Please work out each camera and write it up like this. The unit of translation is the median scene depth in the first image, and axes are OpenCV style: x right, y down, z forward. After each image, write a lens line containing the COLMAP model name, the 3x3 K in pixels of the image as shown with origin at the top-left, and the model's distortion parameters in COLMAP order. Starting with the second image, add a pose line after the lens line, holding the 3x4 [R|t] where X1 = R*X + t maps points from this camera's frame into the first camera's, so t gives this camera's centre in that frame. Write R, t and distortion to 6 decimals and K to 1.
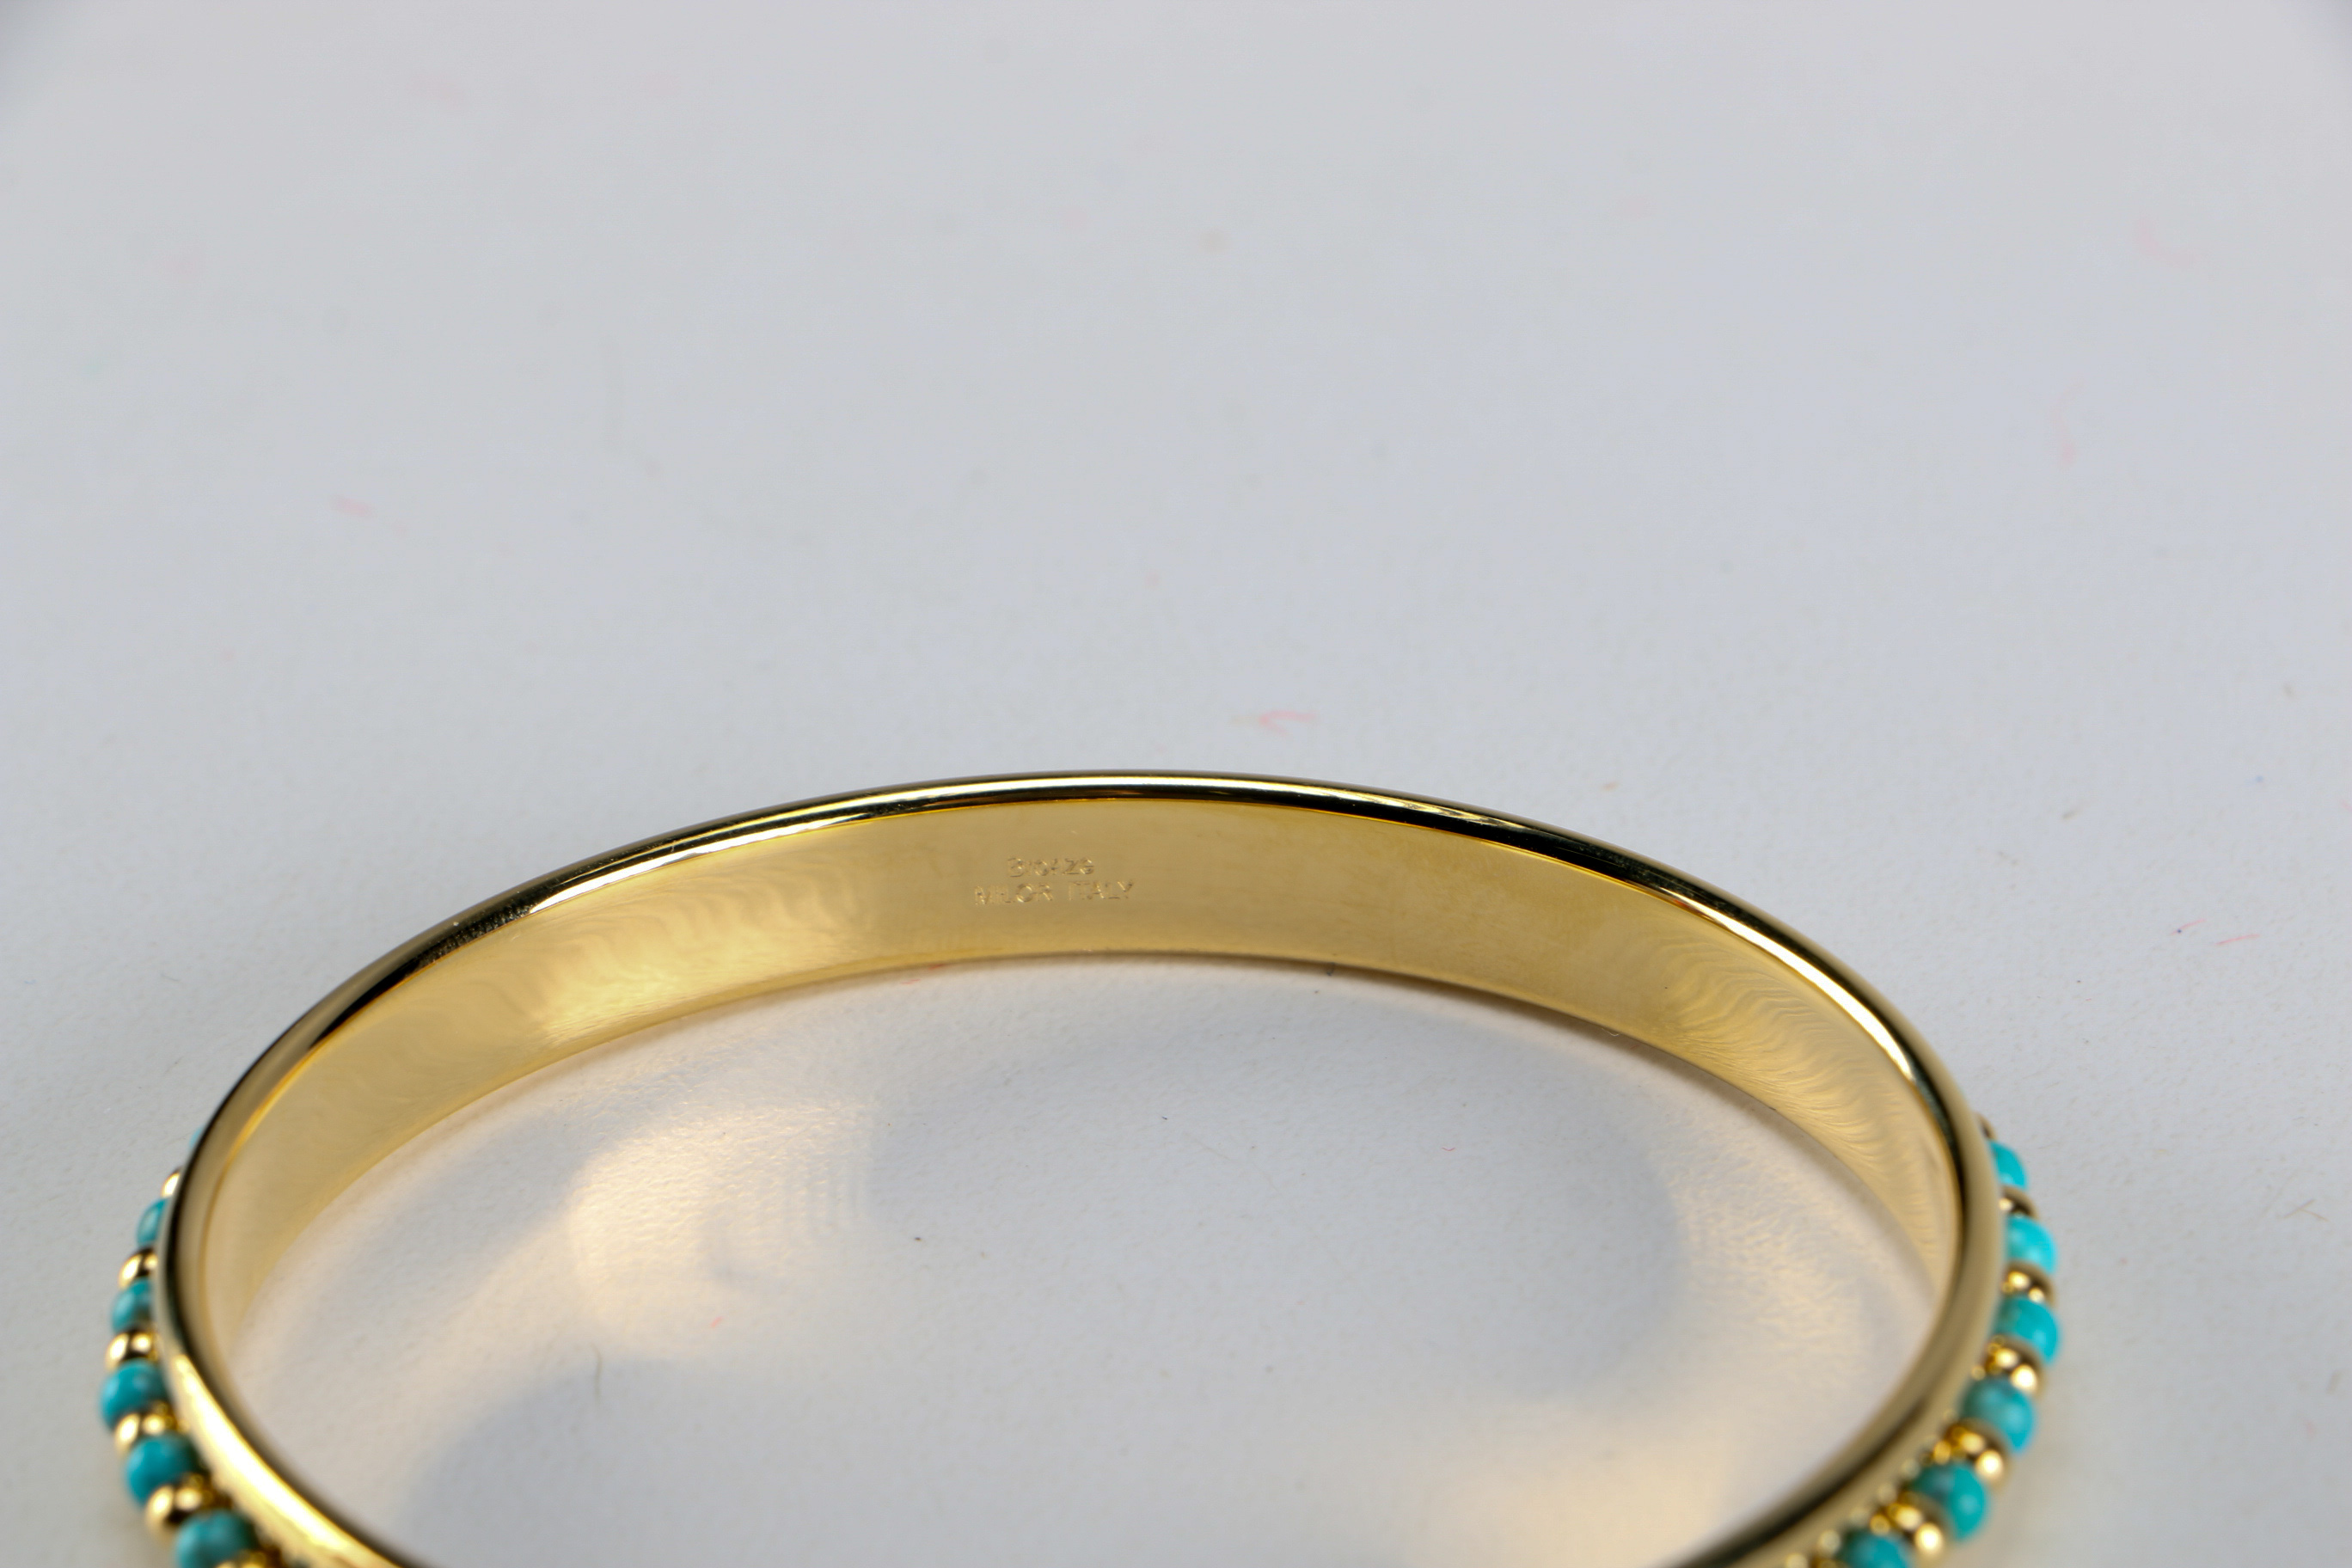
lens RADIAL K [[14695.8, 0, 1176.0], [0, 14695.8, 784.4], [0, 0, 1]] dist [-1.813462, 0.000000]
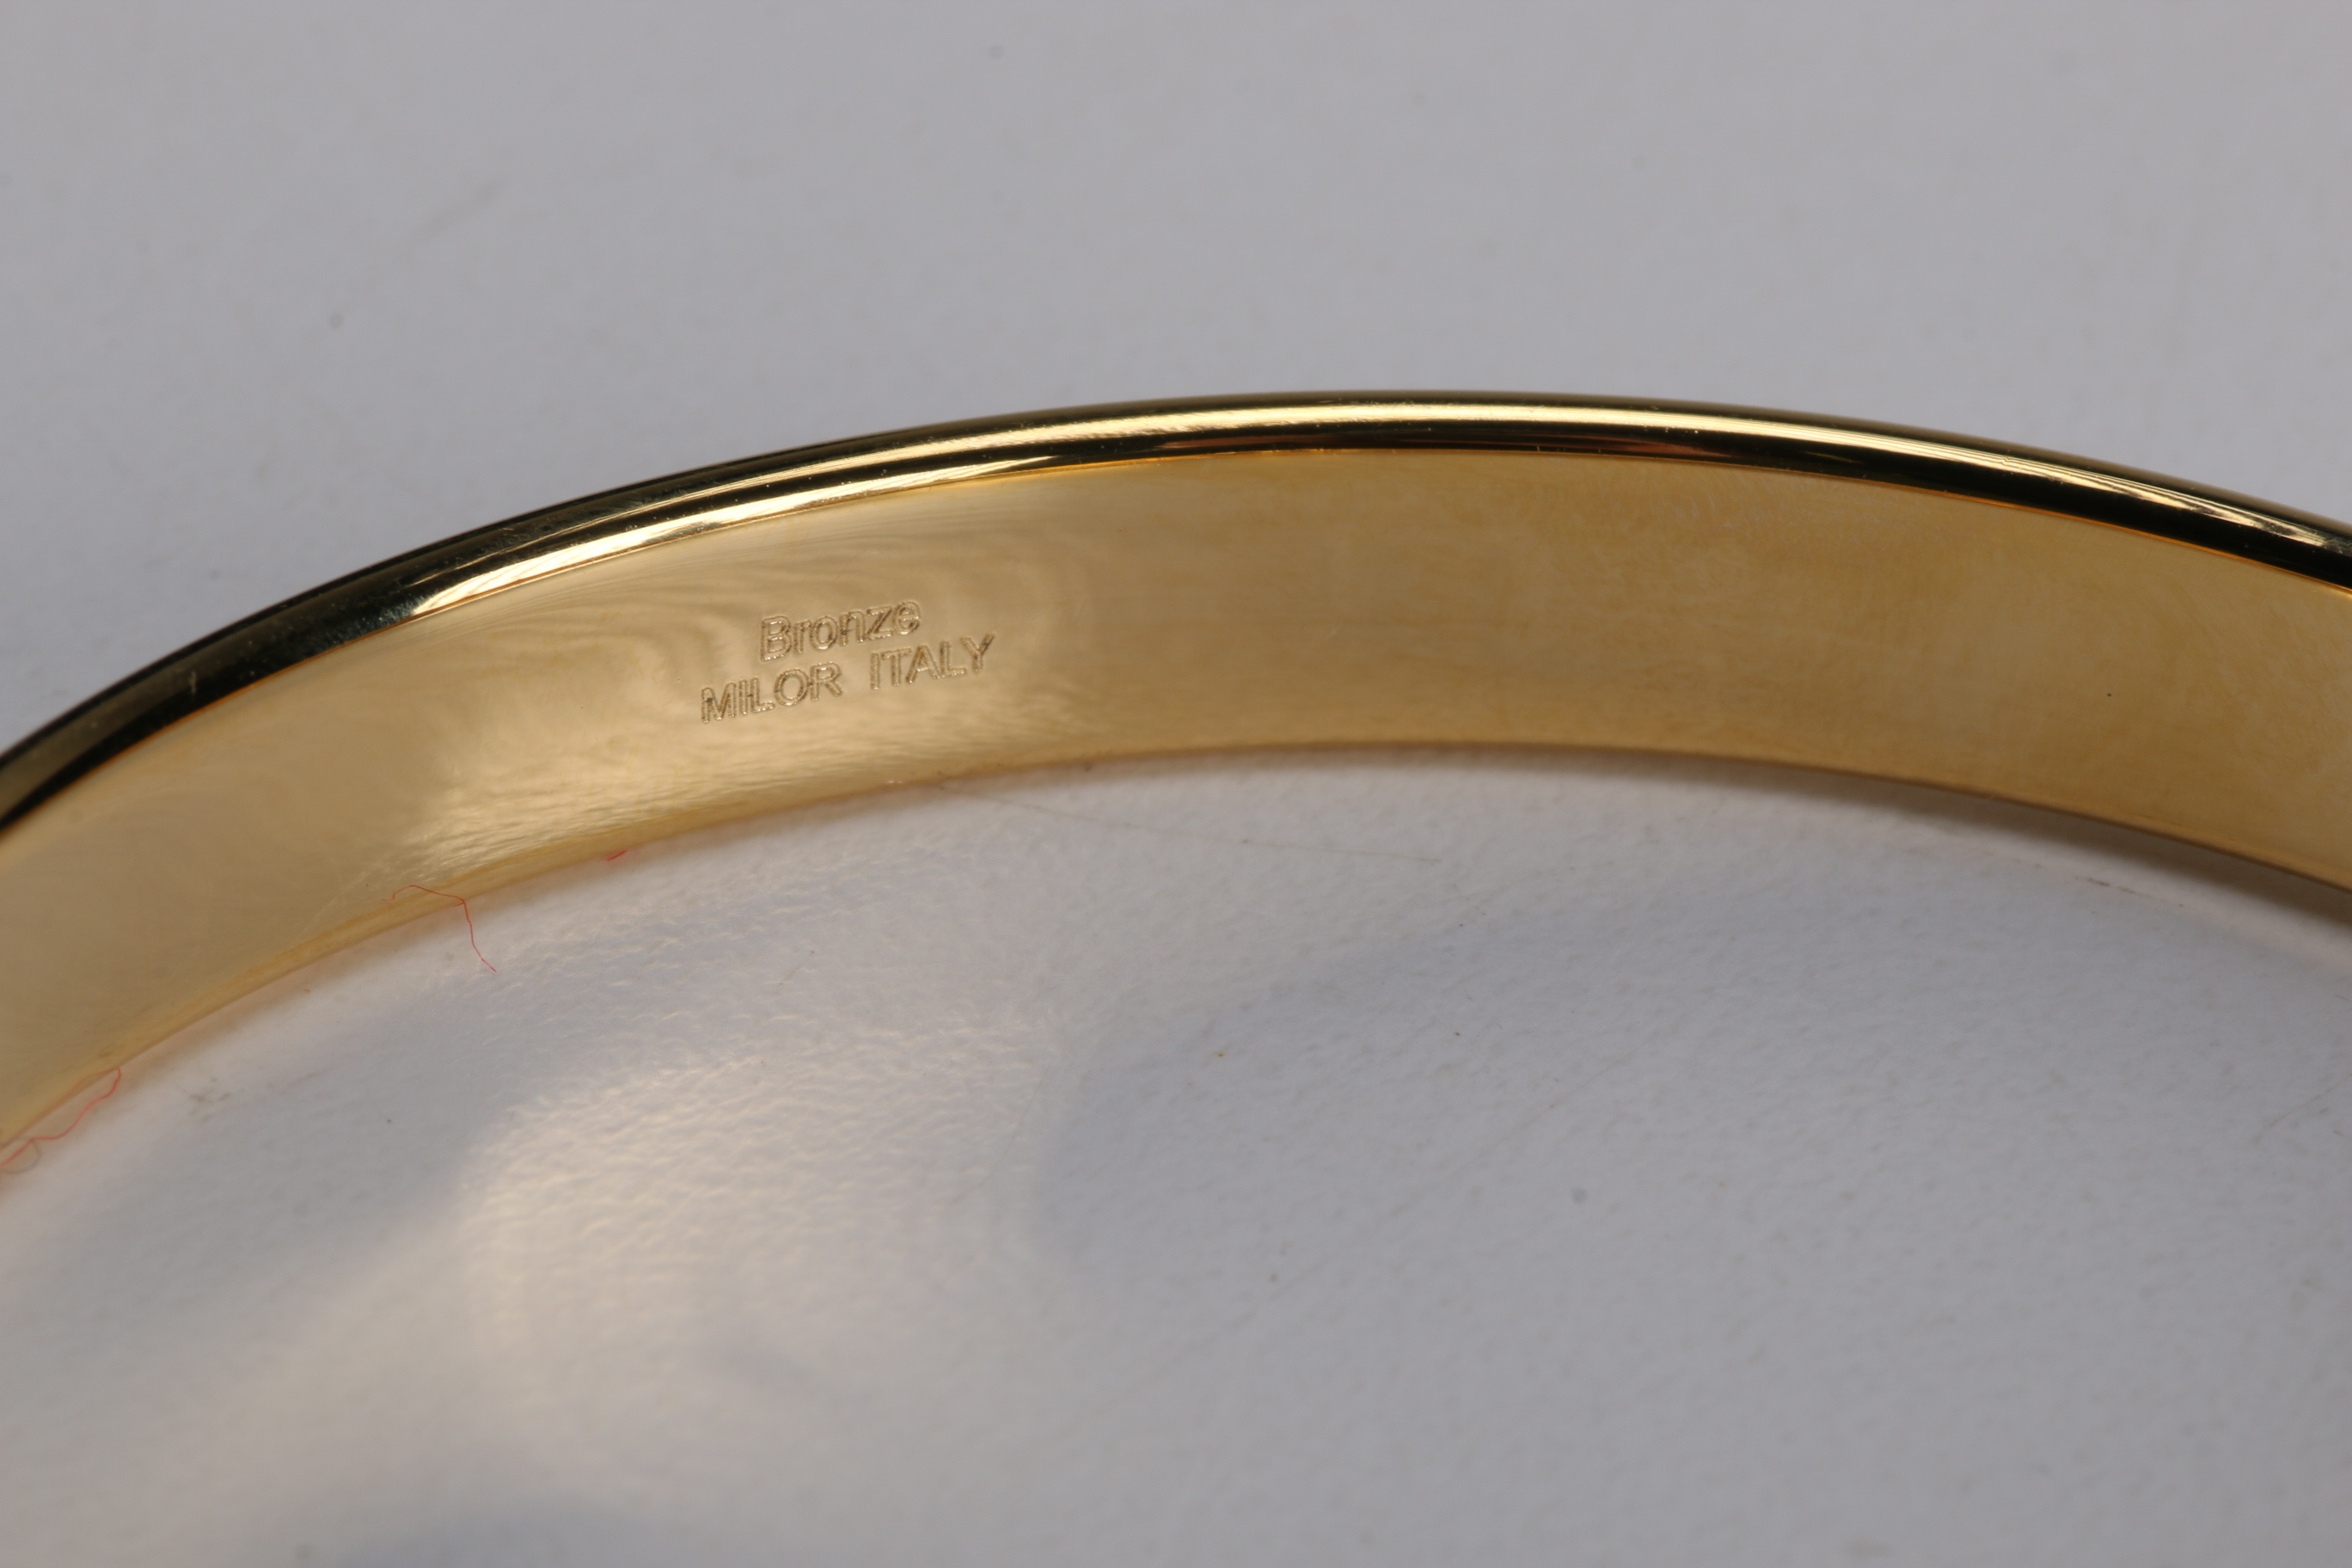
lens RADIAL K [[10788.4, 0, 1175.4], [0, 10788.4, 783.6], [0, 0, 1]] dist [-1.189226, 0.000000]
pose [[0.998114, 0.048208, -0.038016, -0.002835], [-0.046754, 0.998173, 0.038264, -0.001075], [0.039791, -0.036415, 0.998544, 0.628981]]
